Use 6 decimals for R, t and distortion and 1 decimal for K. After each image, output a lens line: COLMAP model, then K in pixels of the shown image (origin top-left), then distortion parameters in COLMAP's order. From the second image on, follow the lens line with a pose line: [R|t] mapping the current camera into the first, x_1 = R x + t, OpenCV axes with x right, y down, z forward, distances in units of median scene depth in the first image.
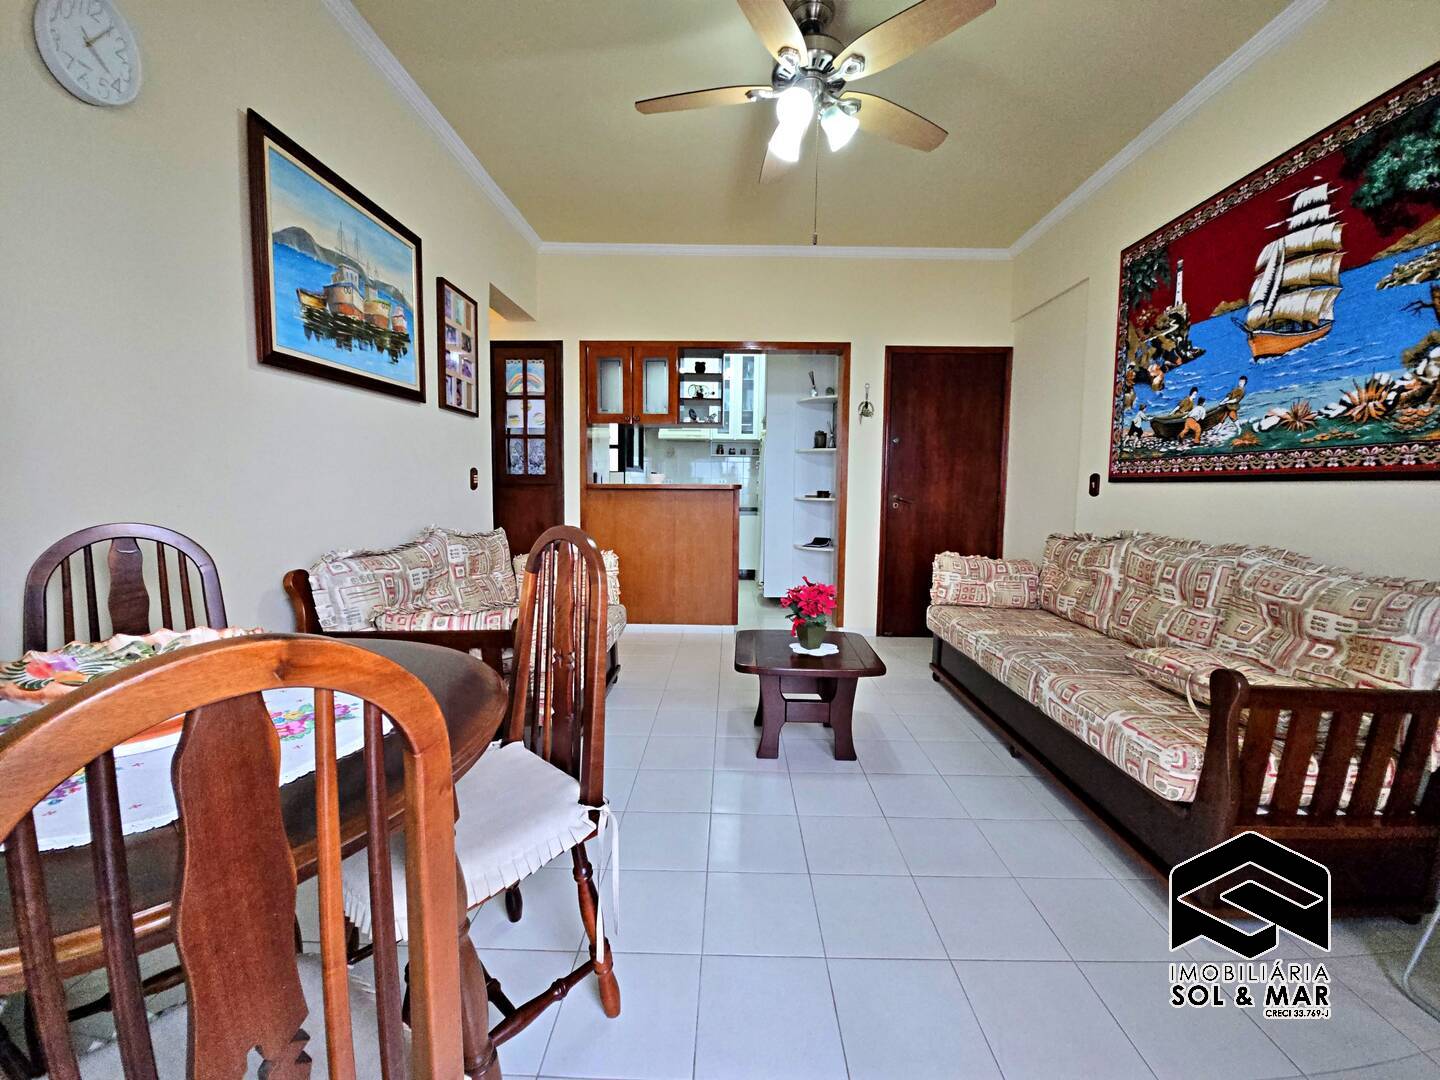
lens RADIAL K [[567.3, 0, 722.6], [0, 567.3, 531.8], [0, 0, 1]] dist [0.002580, -0.011663]
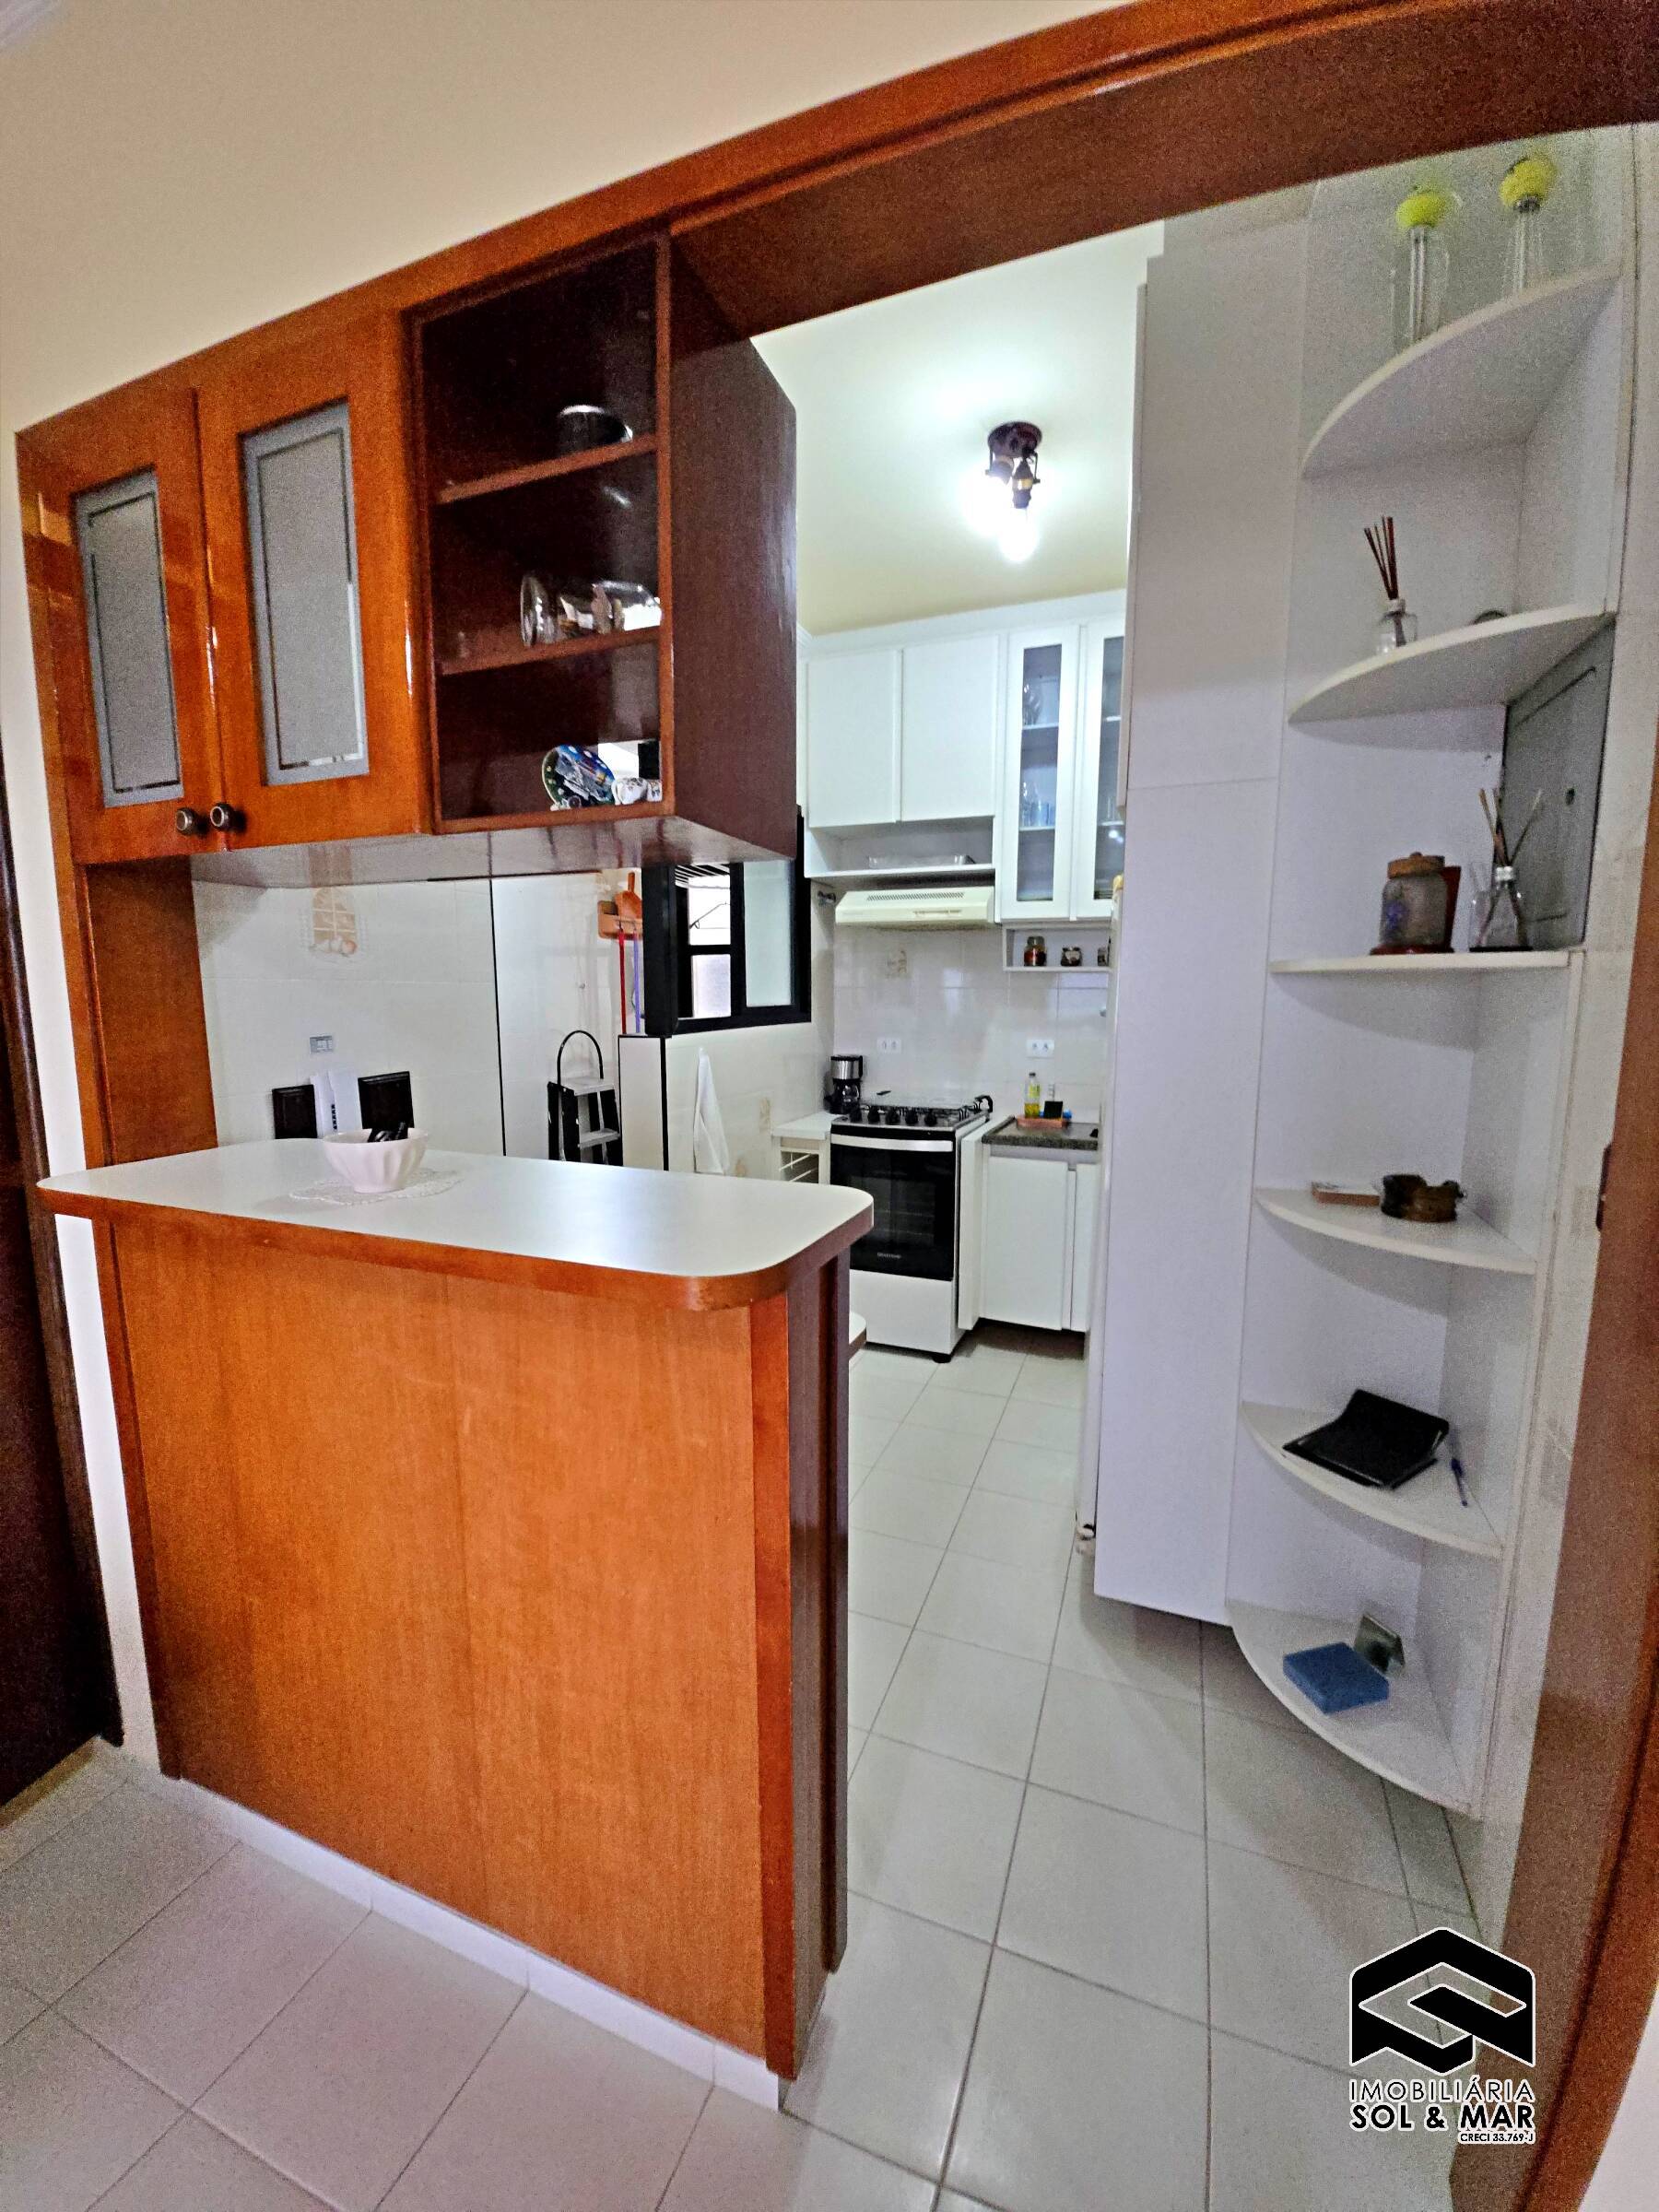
lens RADIAL K [[874.3, 0, 841.0], [0, 874.3, 1109.8], [0, 0, 1]] dist [-0.000325, -0.011672]
pose [[0.938015, 0.039609, -0.344324, 0.218577], [-0.022955, 0.998367, 0.052314, -0.241129], [0.345834, -0.041167, 0.937392, 1.512613]]
